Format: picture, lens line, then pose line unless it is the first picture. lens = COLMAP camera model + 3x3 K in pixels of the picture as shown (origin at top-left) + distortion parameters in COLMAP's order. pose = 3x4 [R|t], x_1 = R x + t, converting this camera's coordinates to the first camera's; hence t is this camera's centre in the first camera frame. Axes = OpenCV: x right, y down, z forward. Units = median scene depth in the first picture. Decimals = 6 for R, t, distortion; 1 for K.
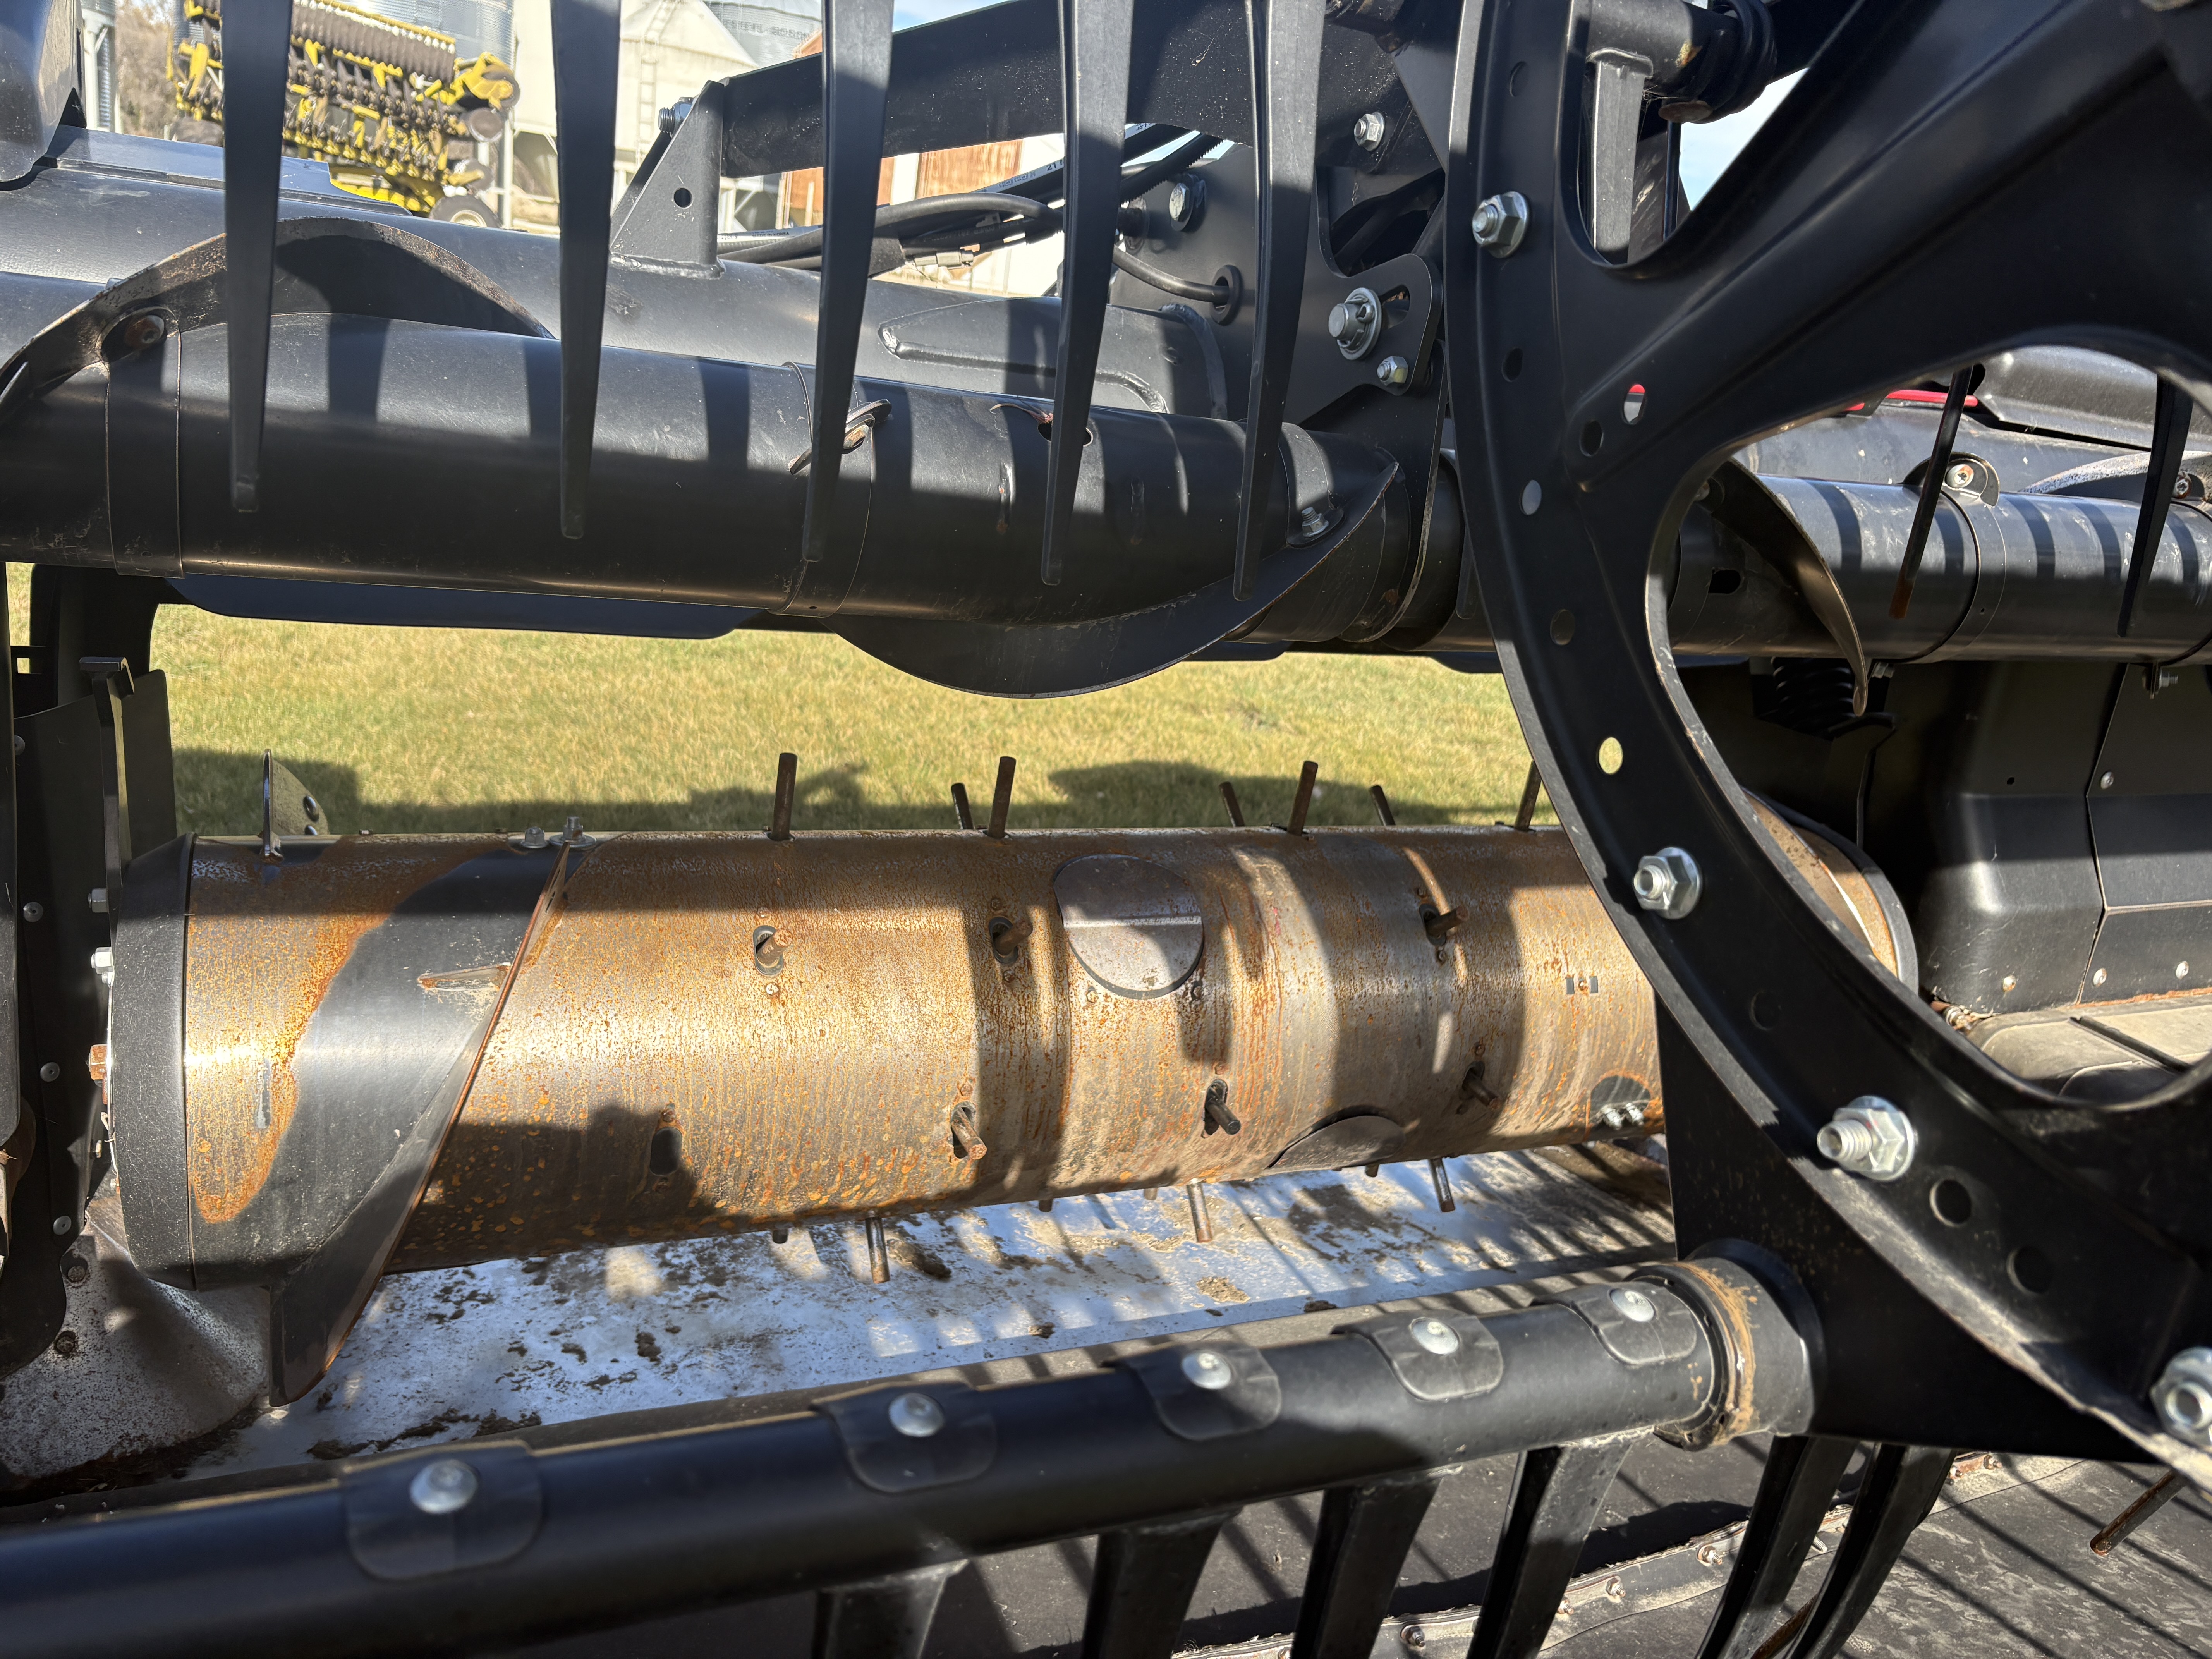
lens RADIAL K [[1659.2, 0, 1077.4], [0, 1659.2, 806.0], [0, 0, 1]] dist [0.051673, -0.062983]
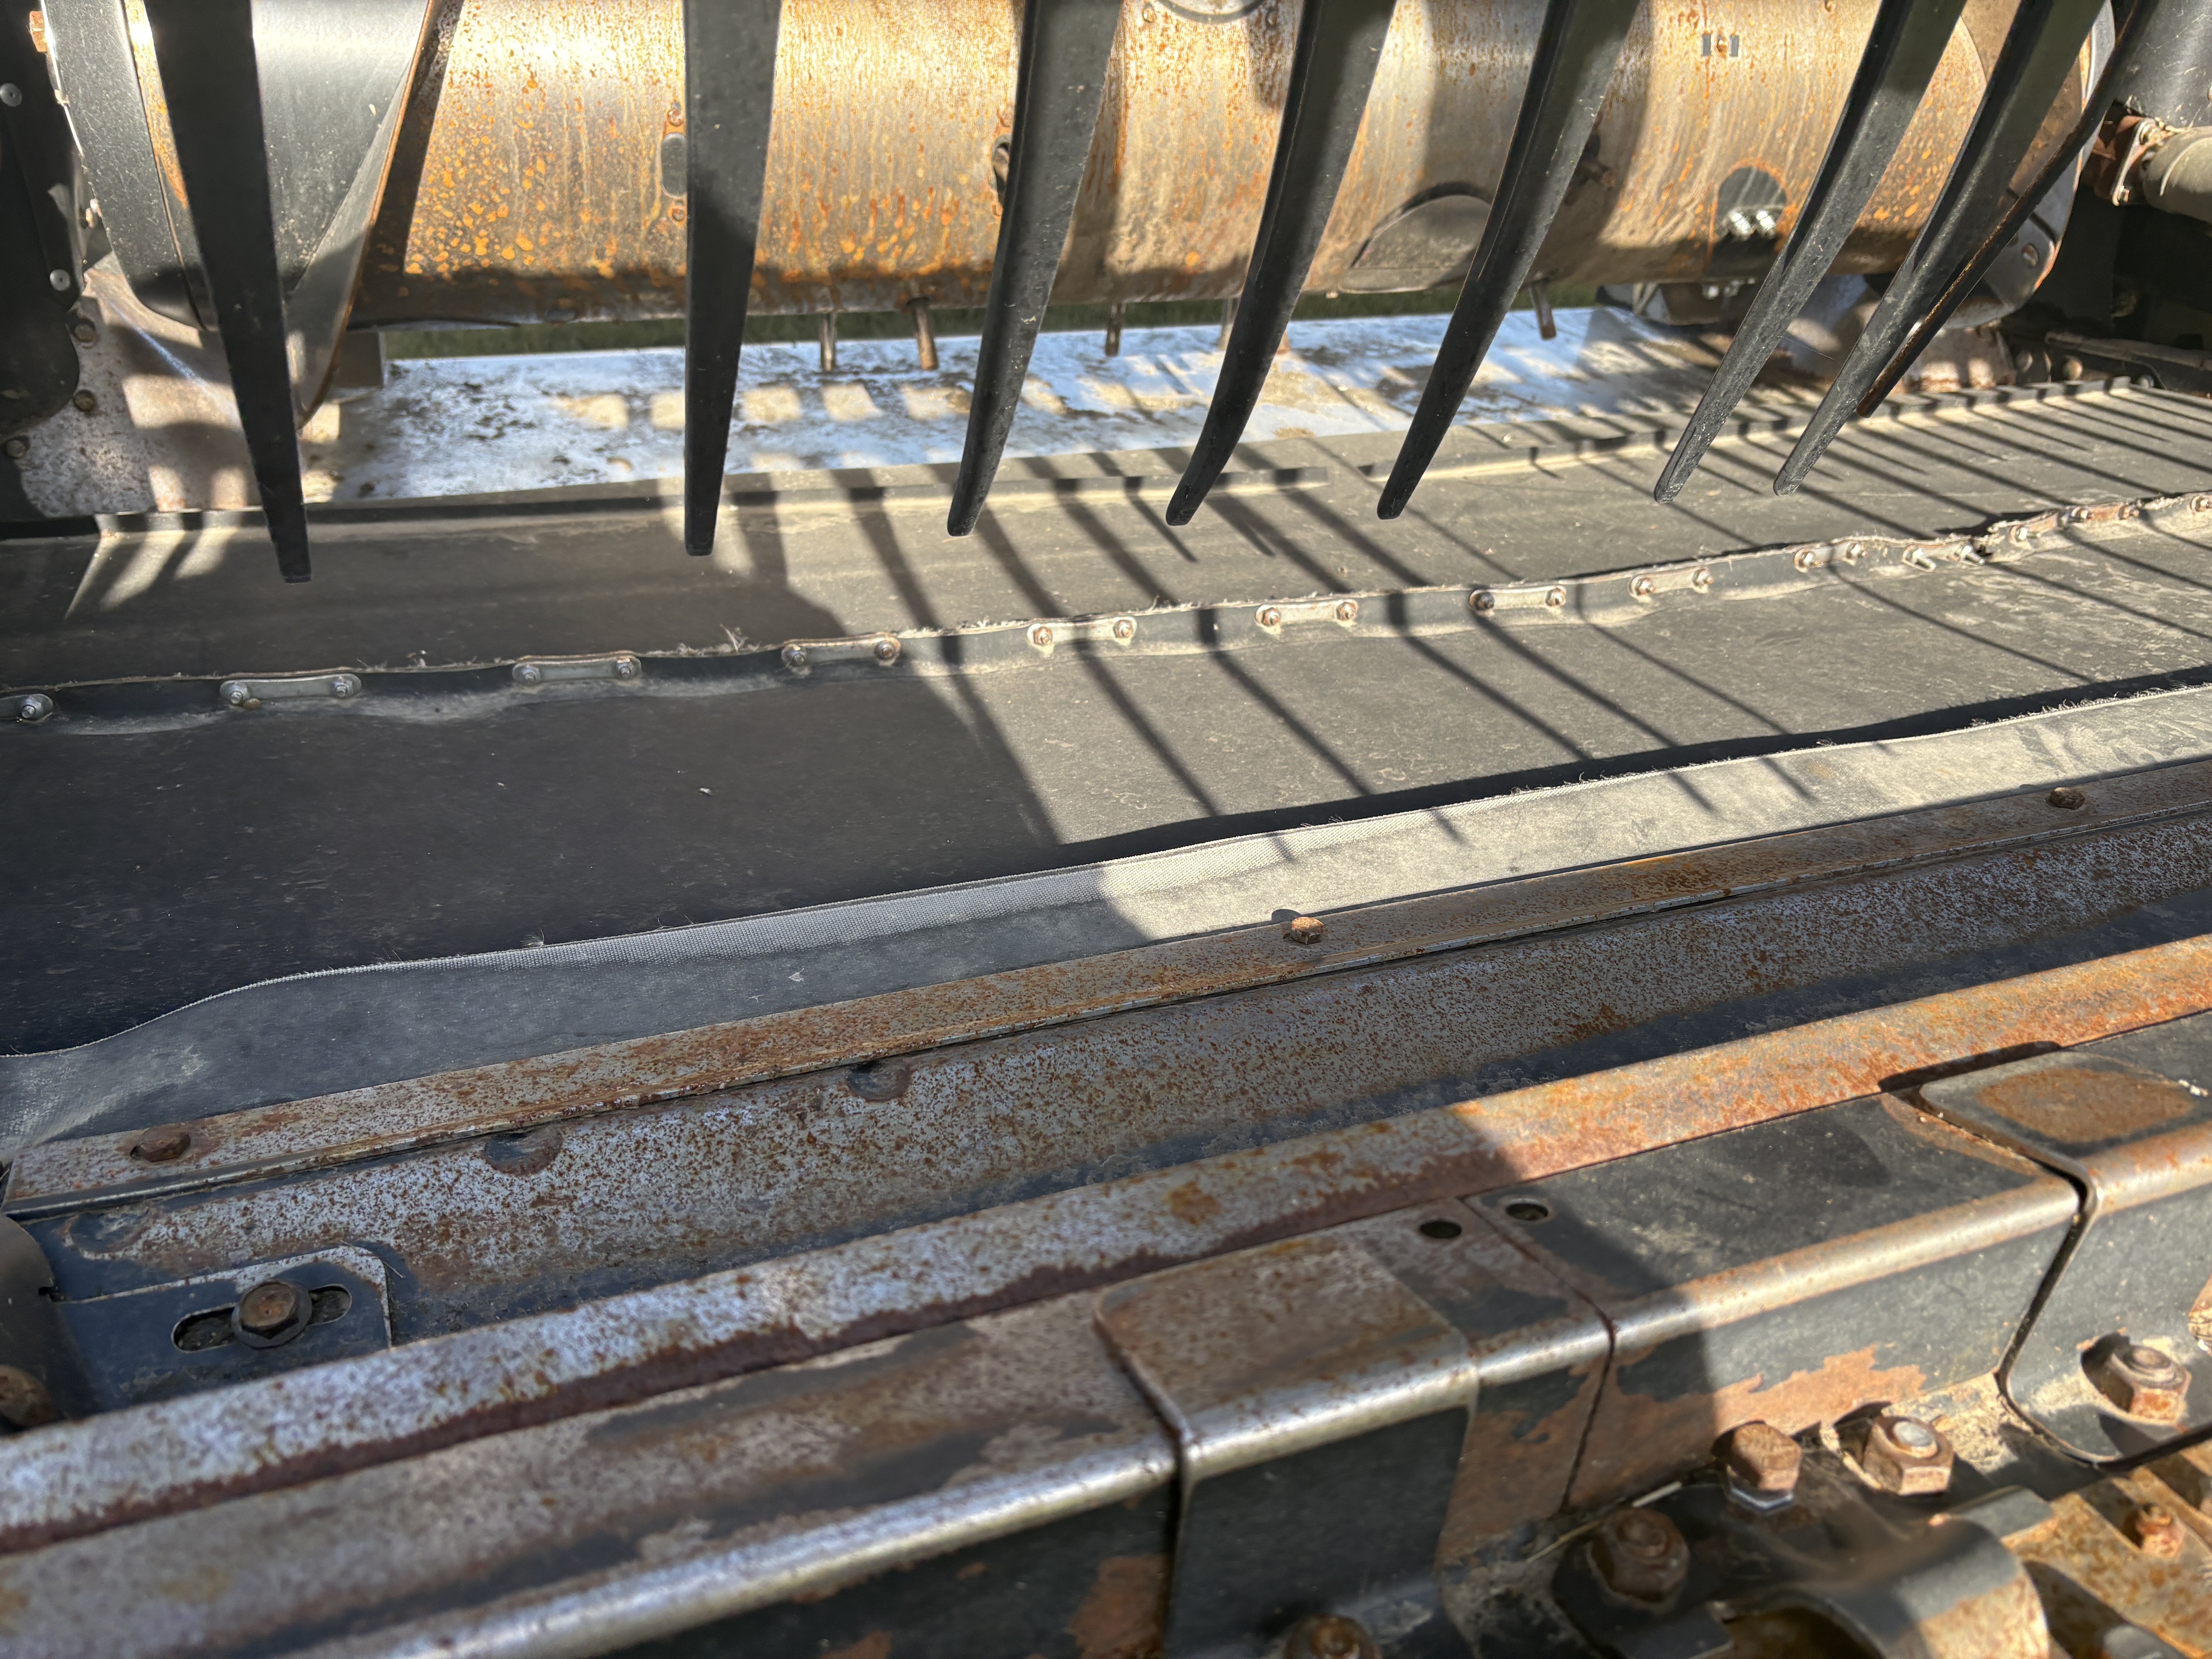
lens RADIAL K [[1659.6, 0, 1098.2], [0, 1659.6, 829.1], [0, 0, 1]] dist [0.004600, 0.008303]
pose [[0.998442, -0.006600, -0.055400, 0.025353], [0.022201, 0.957972, 0.286001, 0.255035], [0.051184, -0.286785, 0.956627, 0.037481]]
